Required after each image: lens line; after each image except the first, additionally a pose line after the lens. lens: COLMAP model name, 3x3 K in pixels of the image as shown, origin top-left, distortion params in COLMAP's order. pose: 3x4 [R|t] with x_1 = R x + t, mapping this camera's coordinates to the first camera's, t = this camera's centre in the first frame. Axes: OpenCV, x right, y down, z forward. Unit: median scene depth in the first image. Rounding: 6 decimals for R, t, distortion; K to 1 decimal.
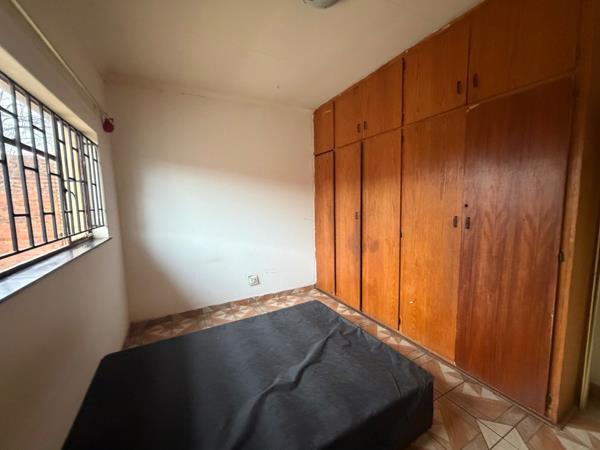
lens RADIAL K [[238.3, 0, 294.6], [0, 238.3, 227.3], [0, 0, 1]] dist [0.003564, 0.000164]
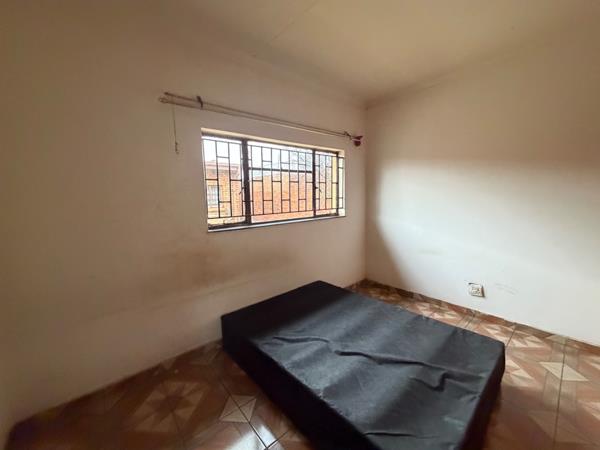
lens RADIAL K [[238.3, 0, 302.1], [0, 238.3, 226.1], [0, 0, 1]] dist [0.003564, 0.000164]
pose [[0.235303, 0.141340, -0.961590, 0.459673], [-0.091679, 0.988186, 0.122816, -0.039183], [0.967588, 0.059258, 0.245481, 0.227674]]
